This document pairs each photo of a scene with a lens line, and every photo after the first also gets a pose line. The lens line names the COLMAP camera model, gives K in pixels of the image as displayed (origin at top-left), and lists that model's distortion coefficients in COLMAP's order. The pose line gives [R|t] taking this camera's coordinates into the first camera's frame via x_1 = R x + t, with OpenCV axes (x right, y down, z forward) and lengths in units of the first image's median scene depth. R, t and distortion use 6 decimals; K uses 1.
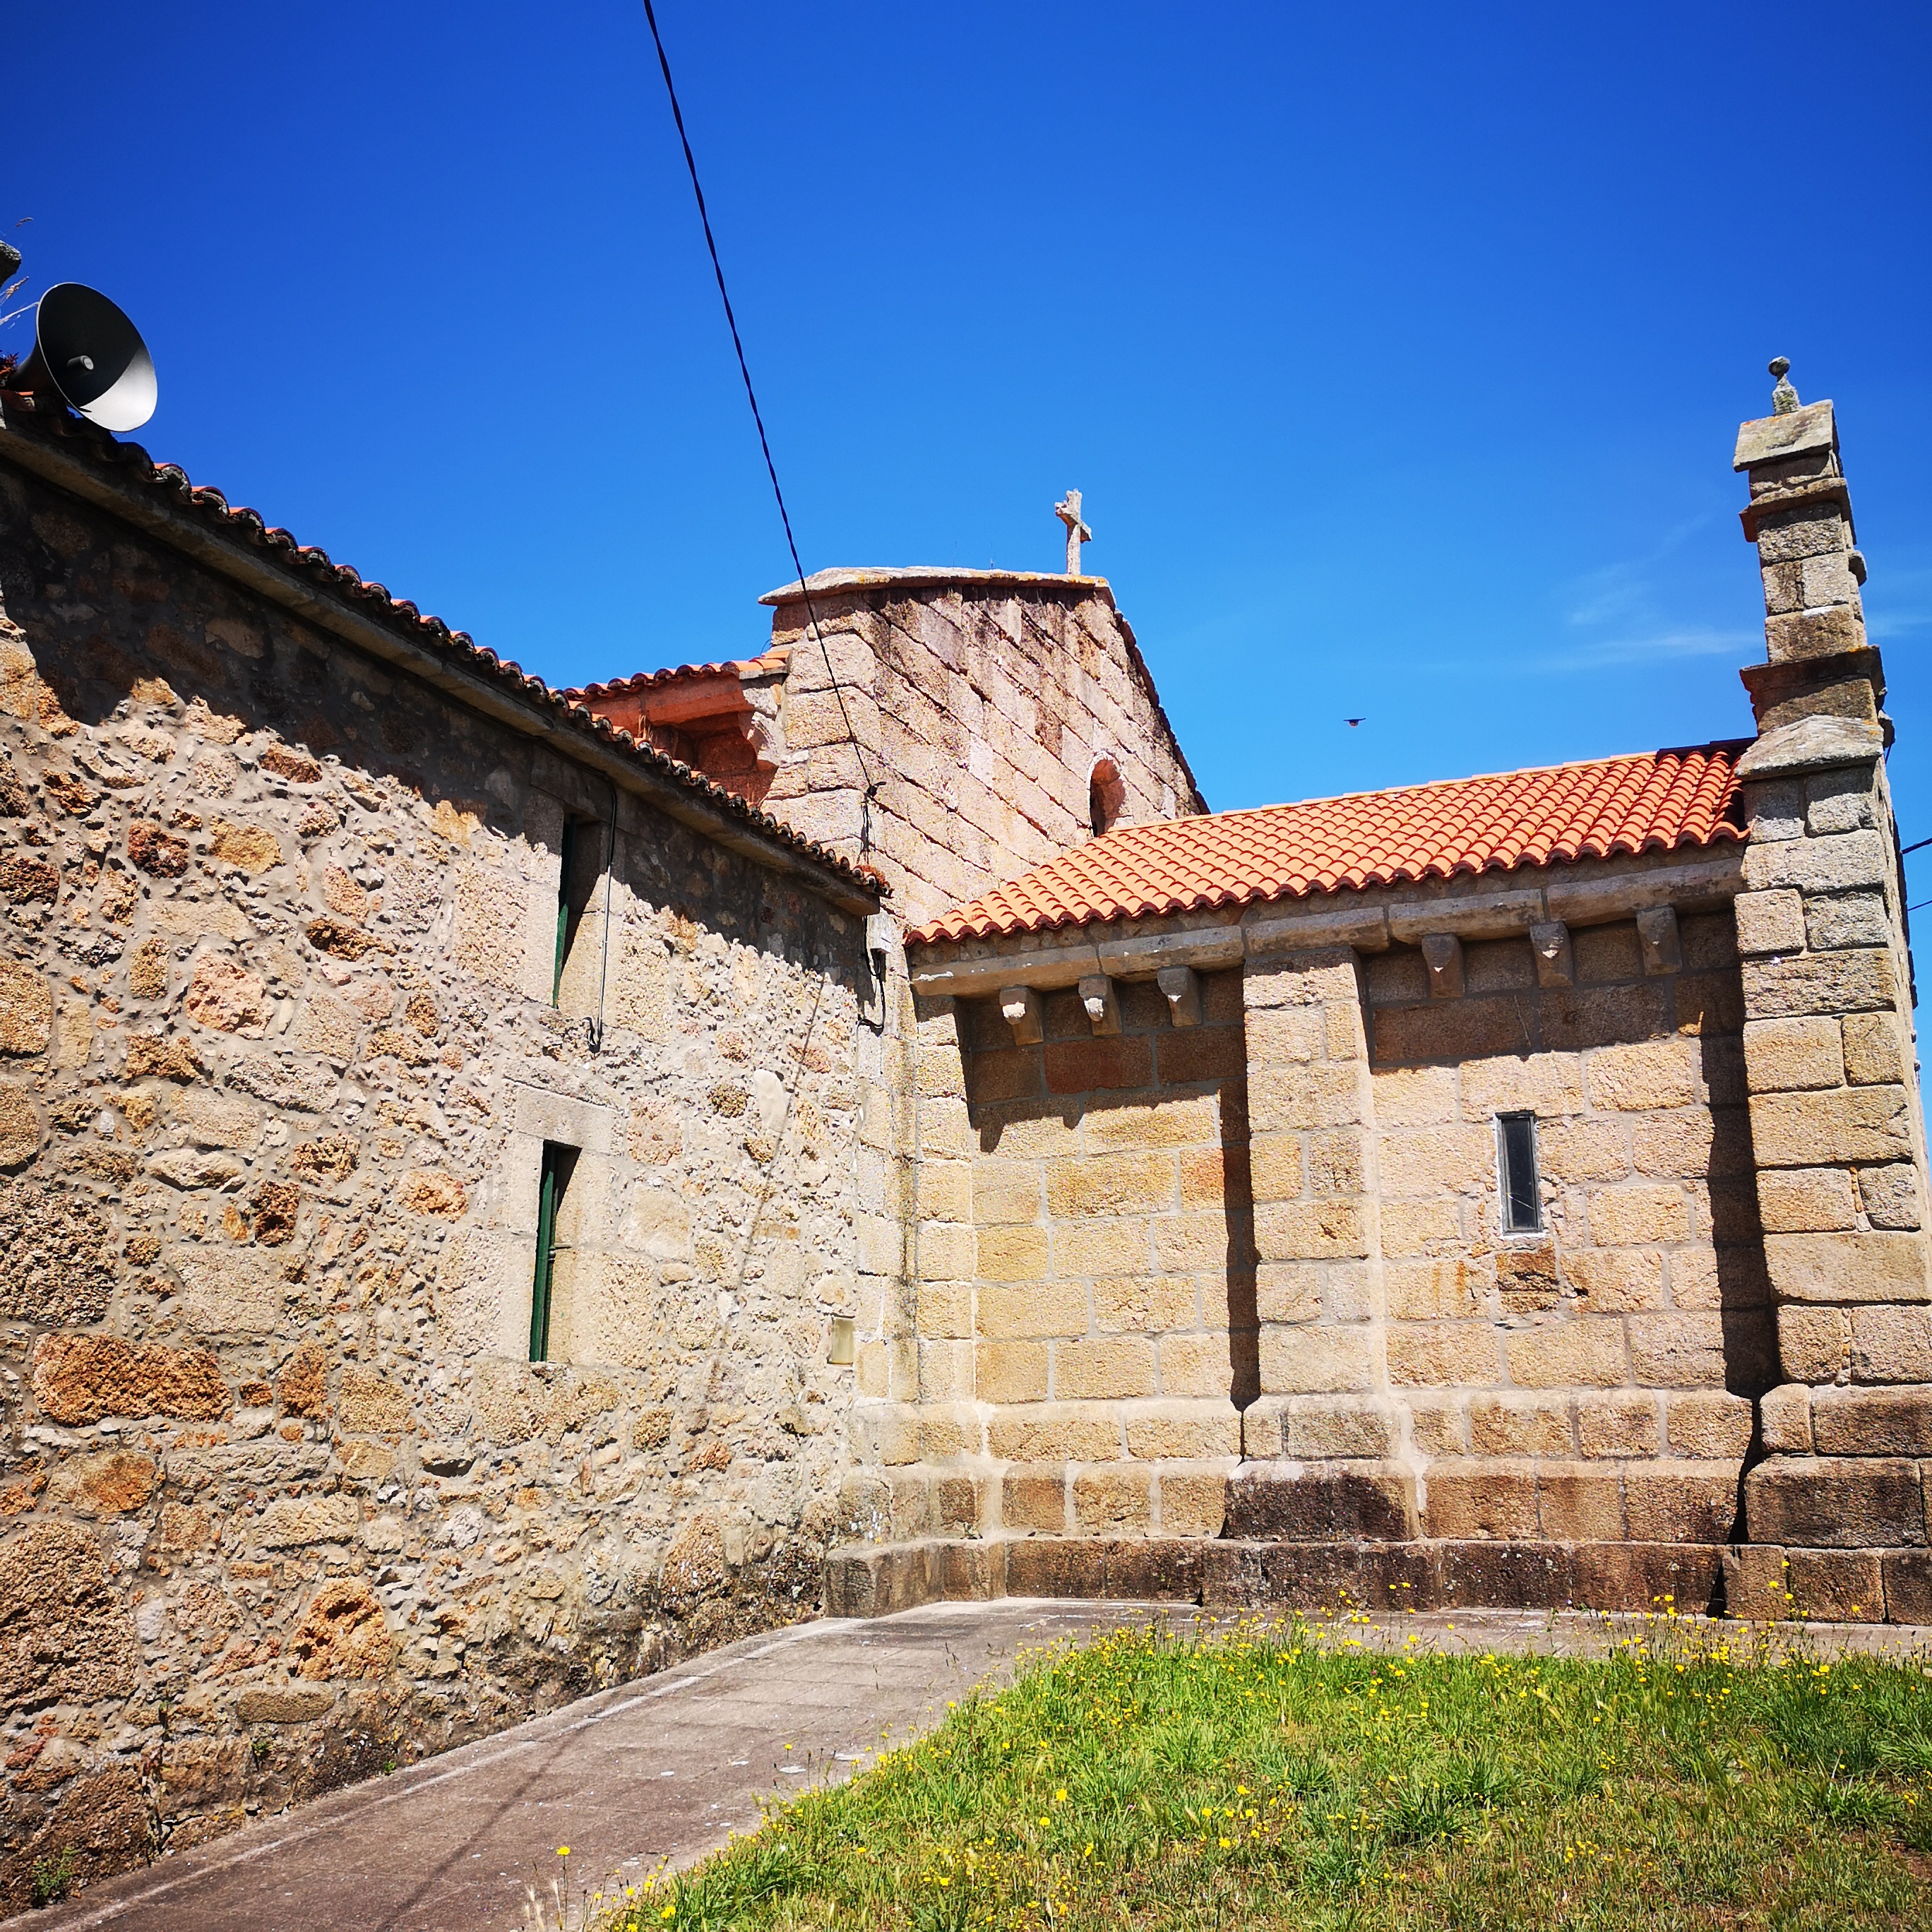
lens RADIAL K [[1960.2, 0, 973.6], [0, 1960.2, 950.2], [0, 0, 1]] dist [0.079903, -0.082020]
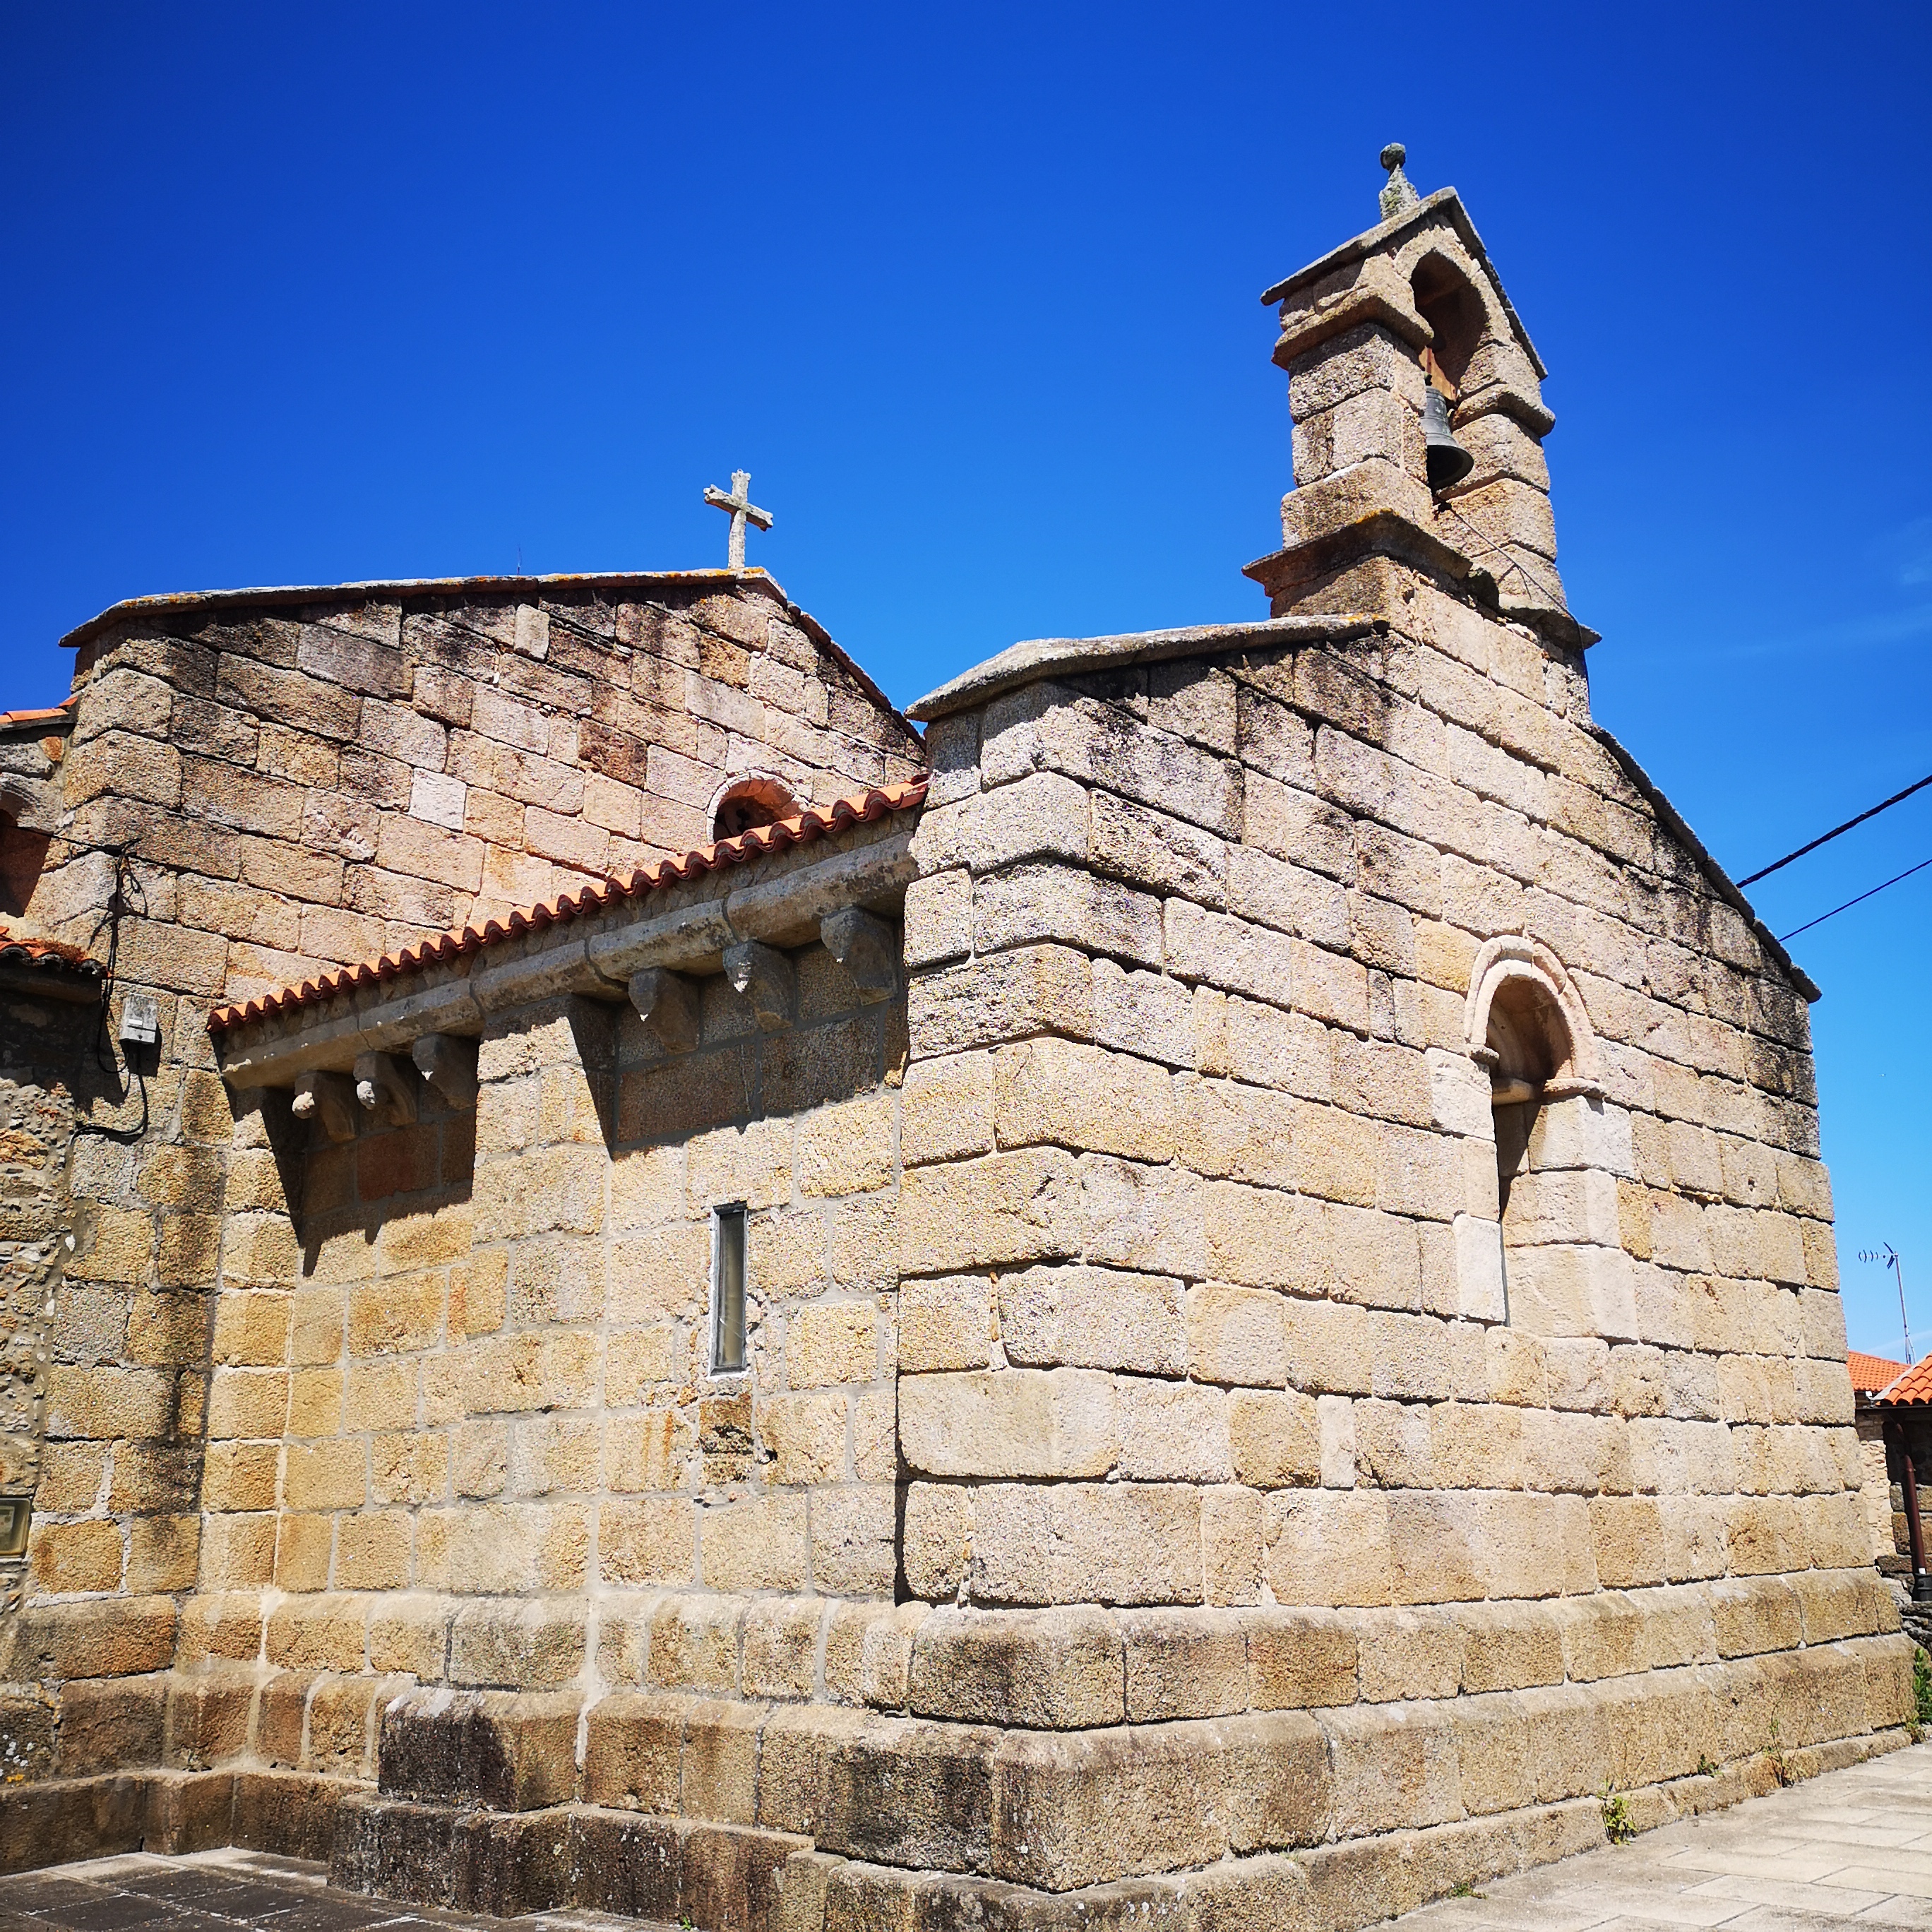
lens RADIAL K [[1960.2, 0, 973.6], [0, 1960.2, 950.2], [0, 0, 1]] dist [0.079903, -0.082020]
pose [[0.952010, -0.084070, -0.294295, 0.589435], [0.075869, 0.996347, -0.039196, 0.023659], [0.296515, 0.014987, 0.954911, 0.330341]]
